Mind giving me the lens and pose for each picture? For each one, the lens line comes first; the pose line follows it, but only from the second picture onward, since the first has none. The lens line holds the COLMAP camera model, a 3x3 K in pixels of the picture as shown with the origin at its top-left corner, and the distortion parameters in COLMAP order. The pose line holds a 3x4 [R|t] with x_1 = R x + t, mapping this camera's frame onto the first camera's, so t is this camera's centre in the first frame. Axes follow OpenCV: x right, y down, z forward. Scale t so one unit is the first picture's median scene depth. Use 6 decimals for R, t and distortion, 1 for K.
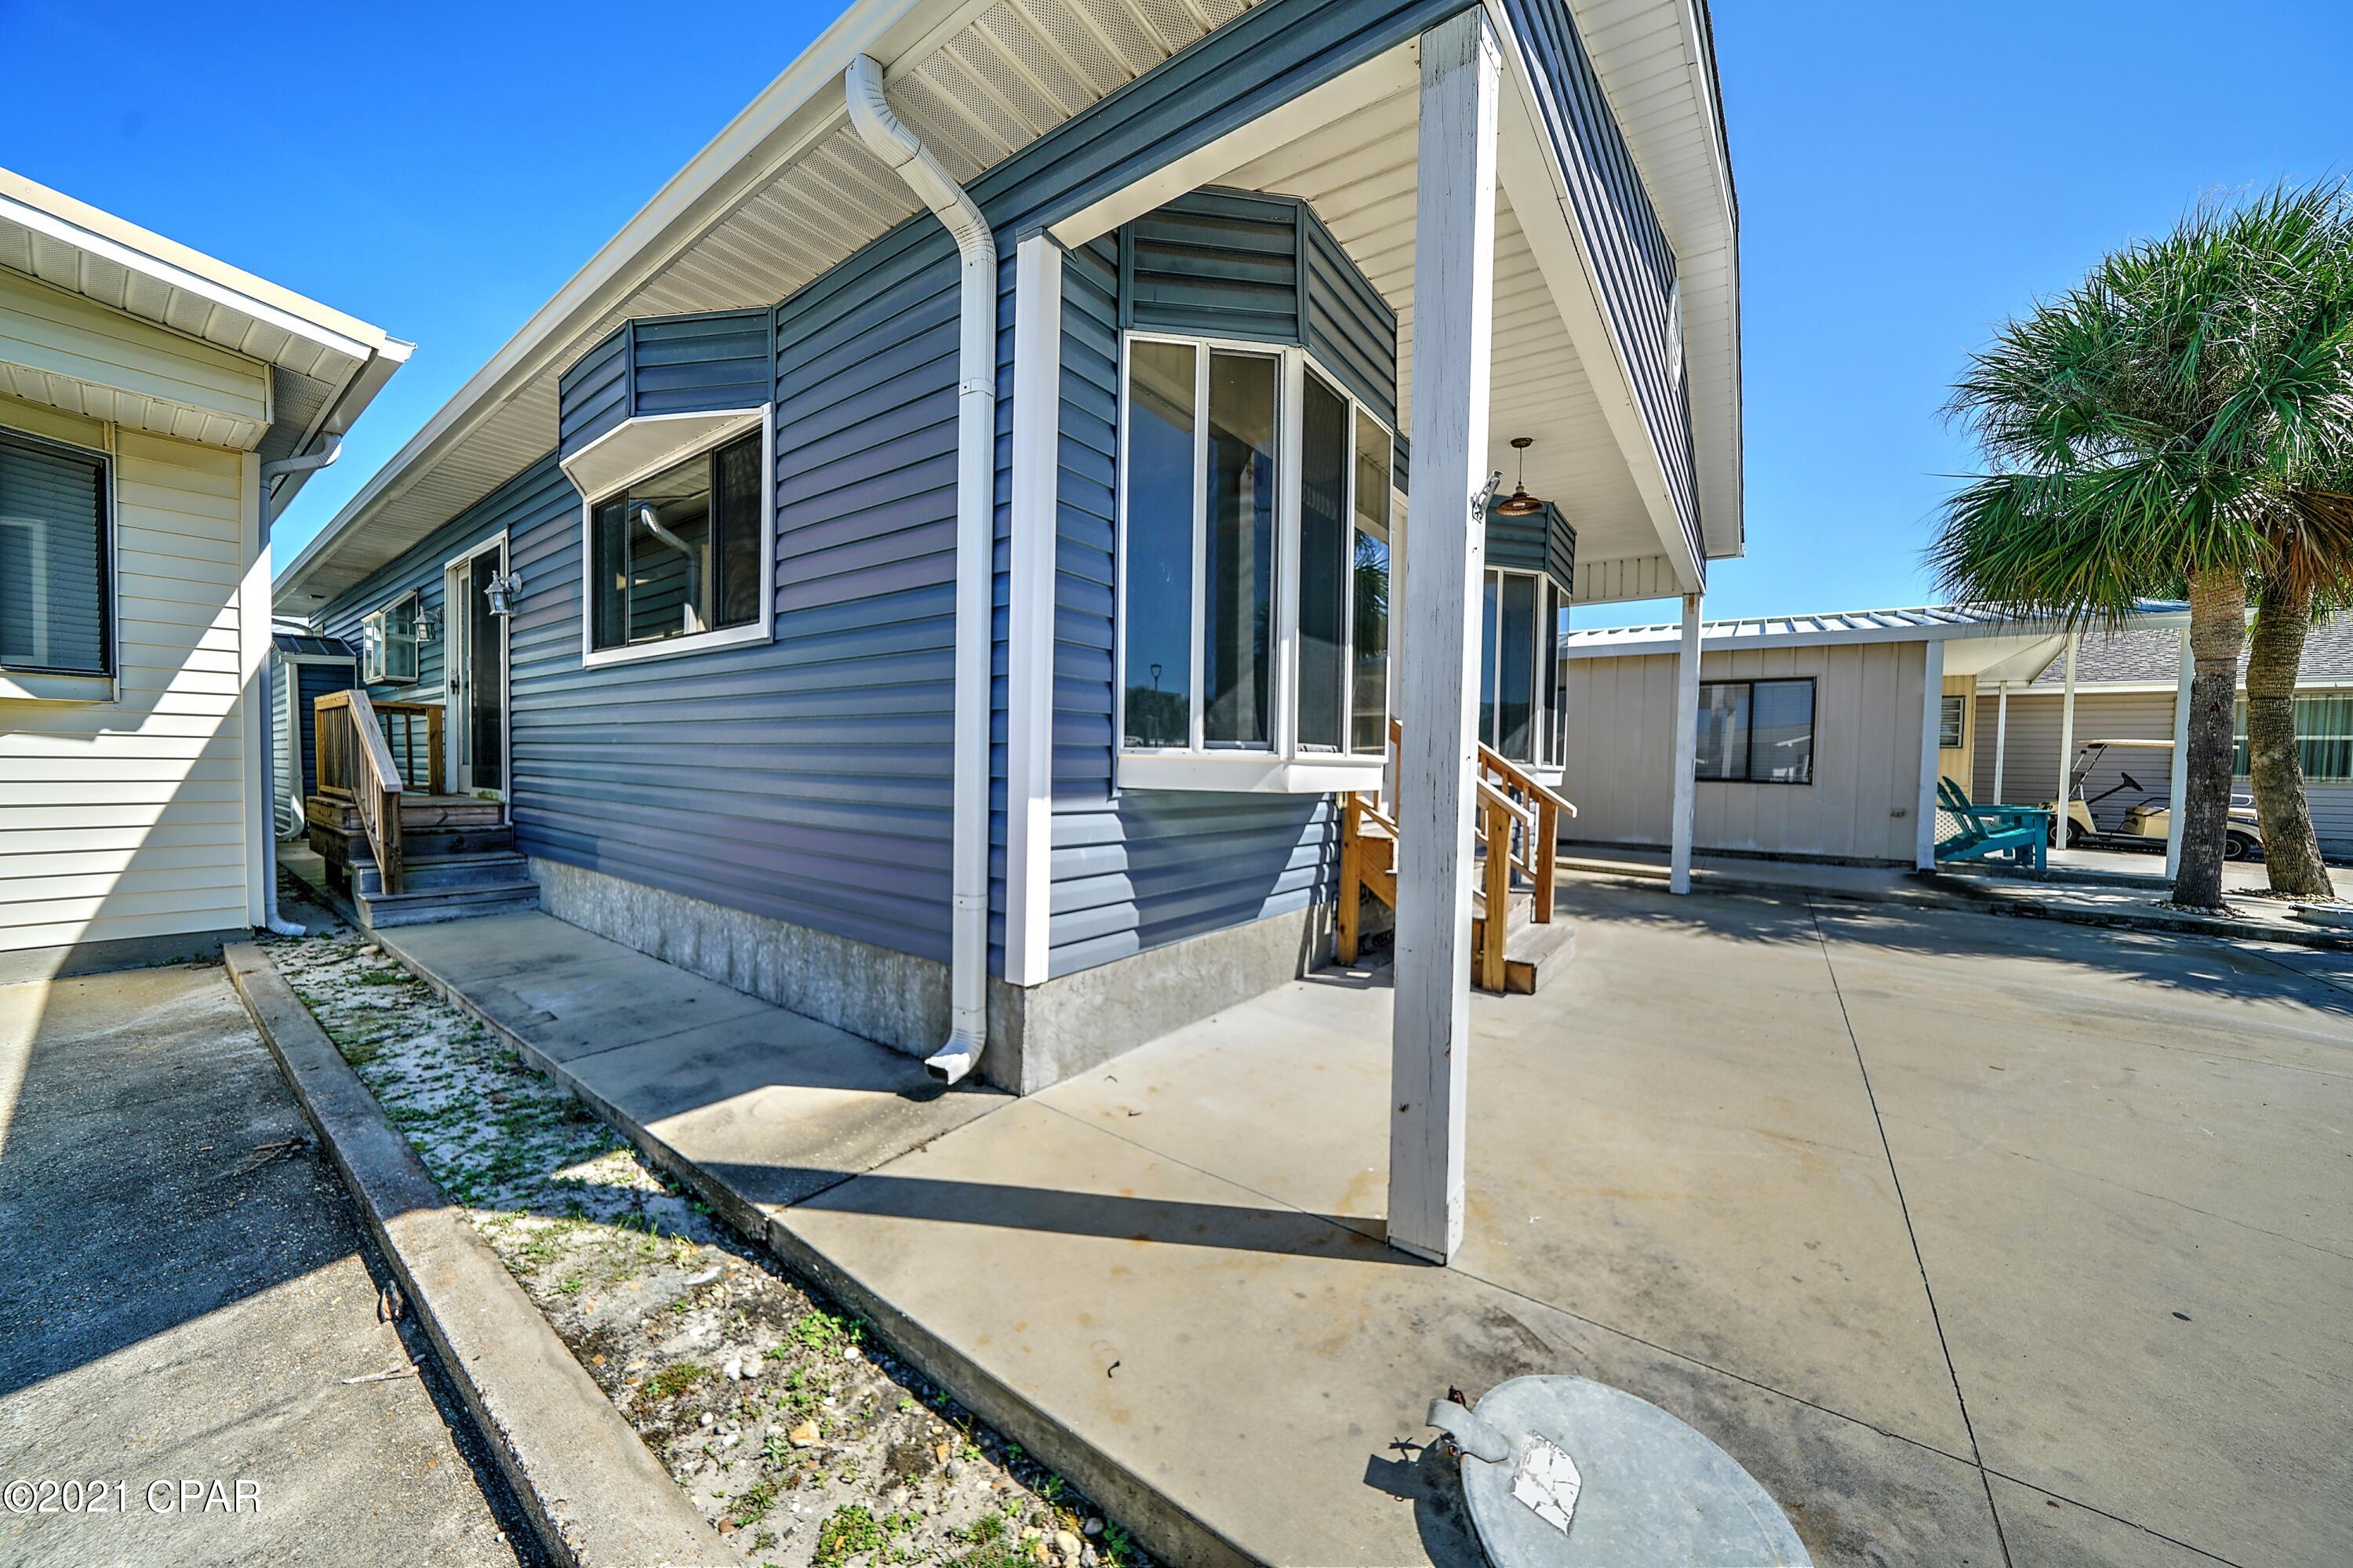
lens RADIAL K [[819.0, 0, 1156.9], [0, 819.0, 796.6], [0, 0, 1]] dist [-0.024908, 0.002738]
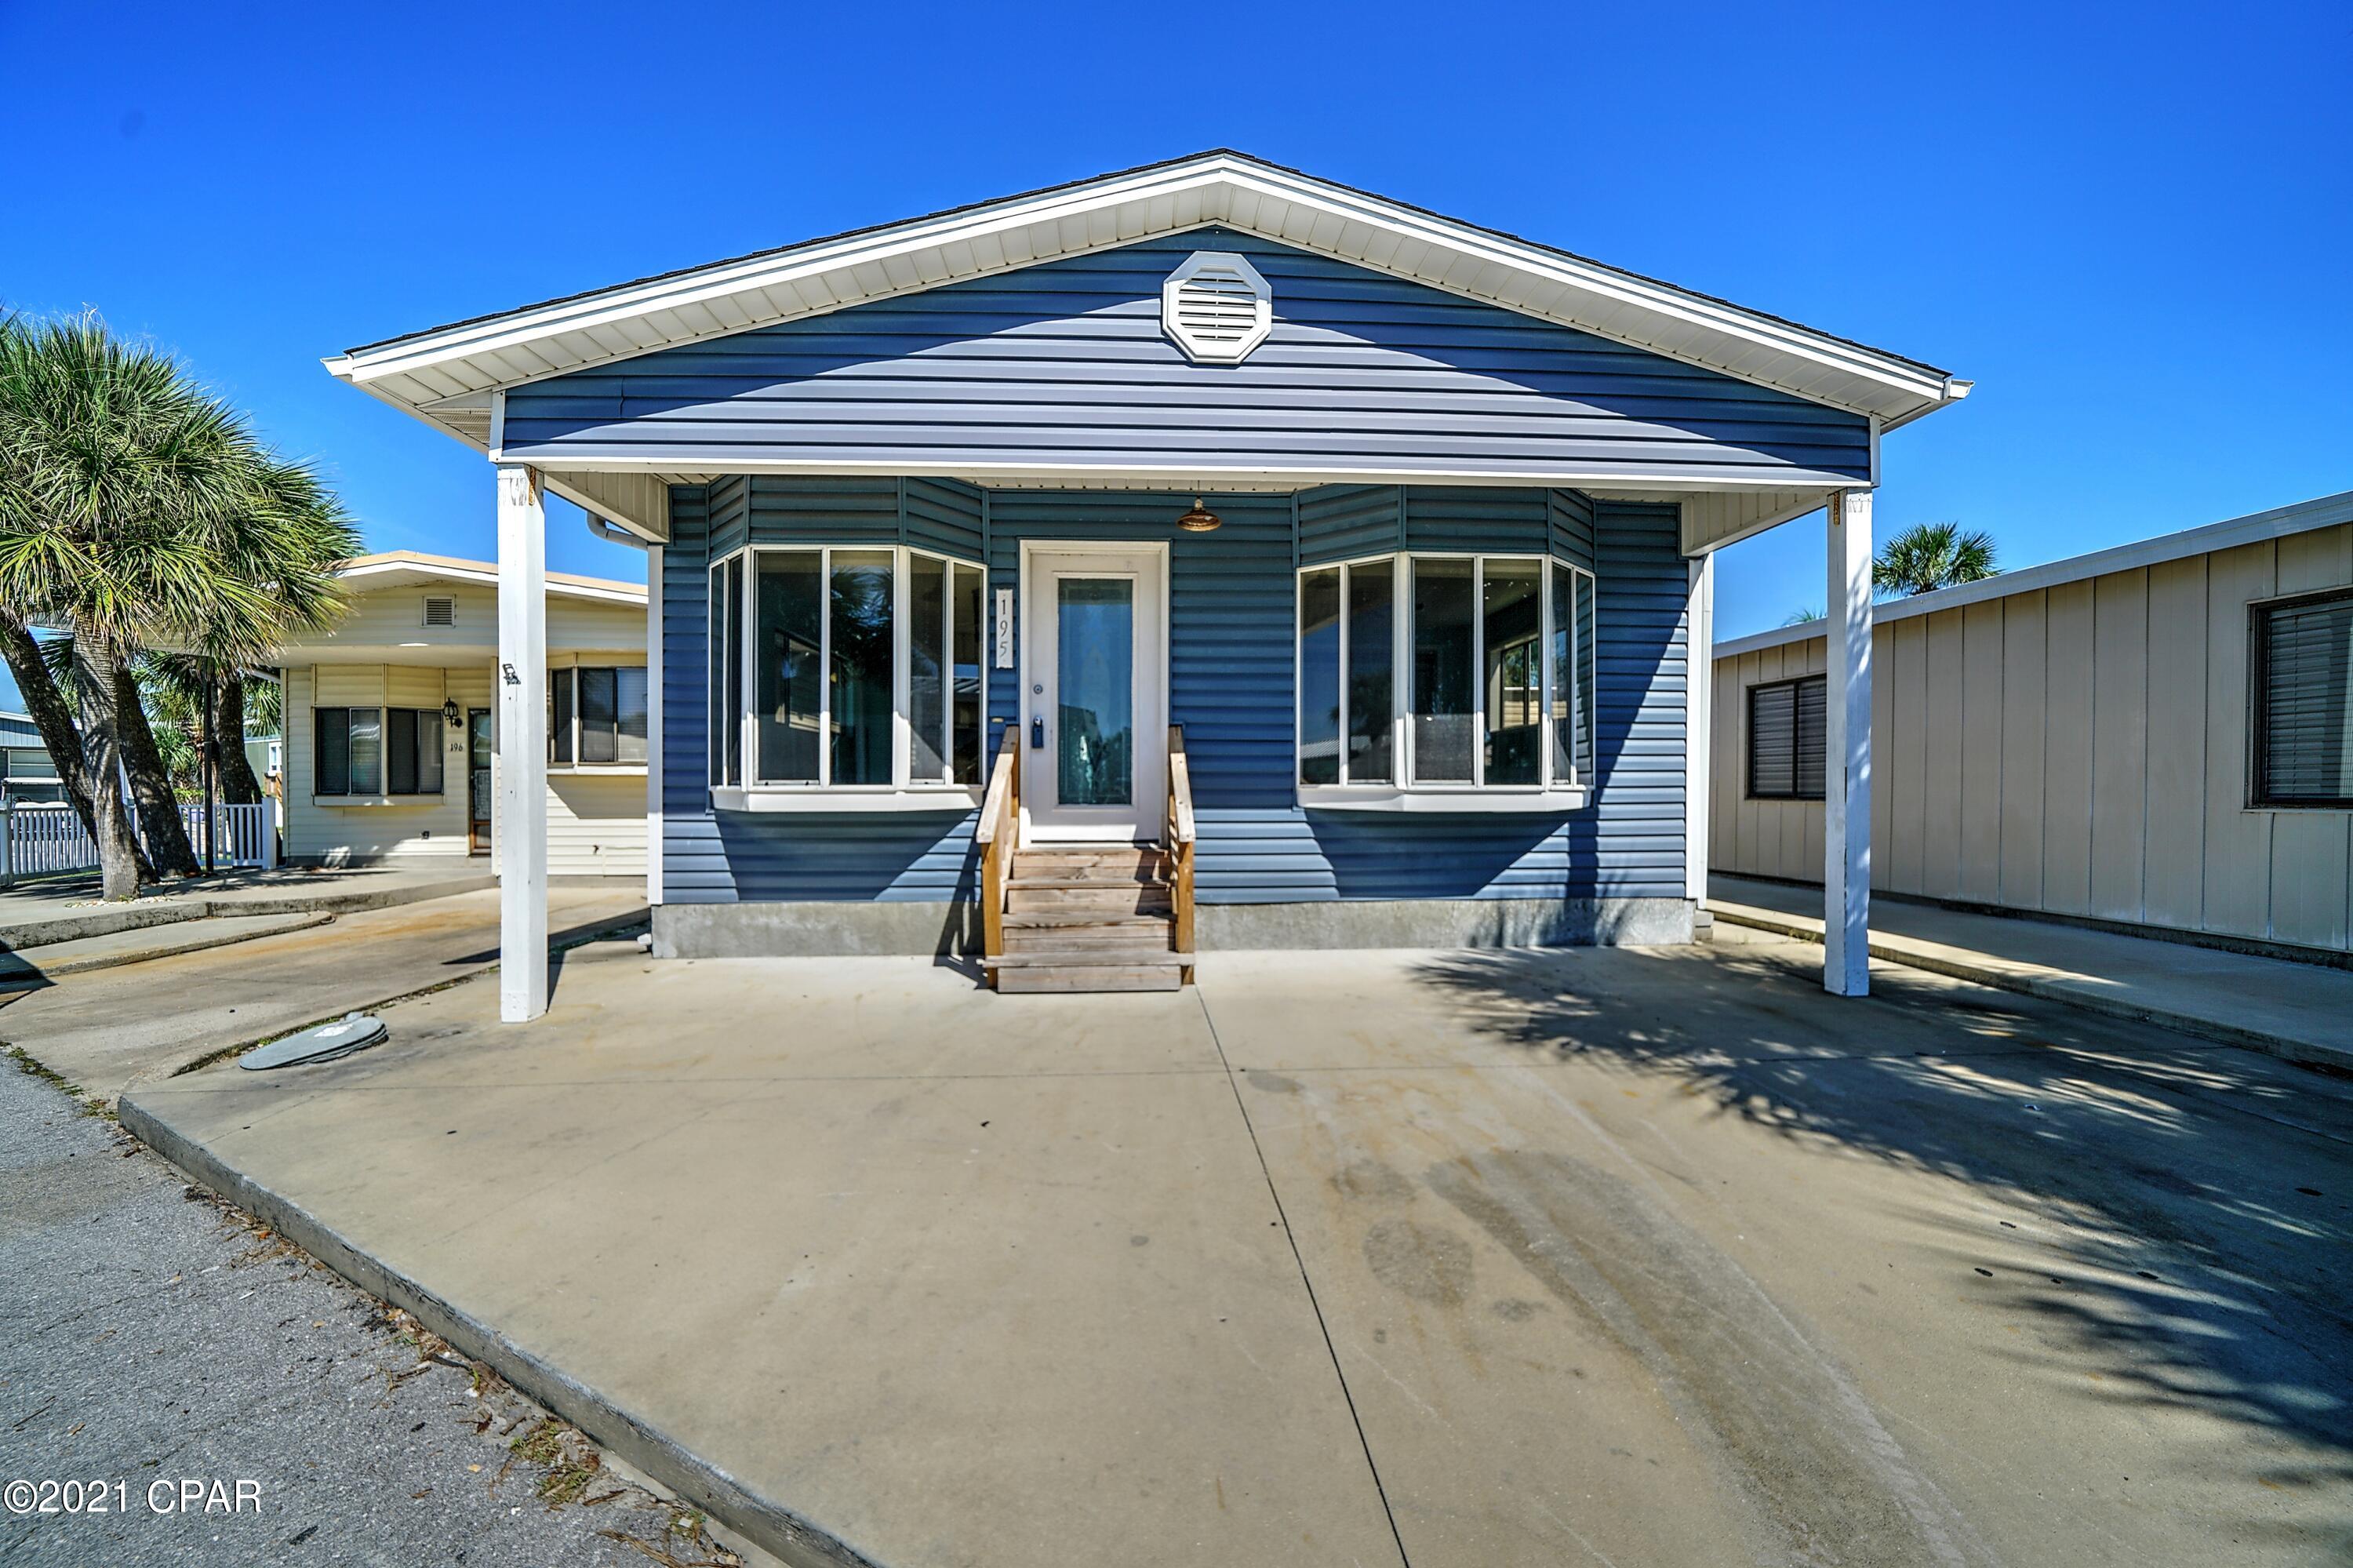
lens RADIAL K [[819.0, 0, 1156.9], [0, 819.0, 796.6], [0, 0, 1]] dist [-0.024908, 0.002738]
pose [[0.640681, -0.012707, -0.767702, 1.741288], [-0.016202, 0.999417, -0.030064, 0.001243], [0.767636, 0.031699, 0.640101, 0.515487]]
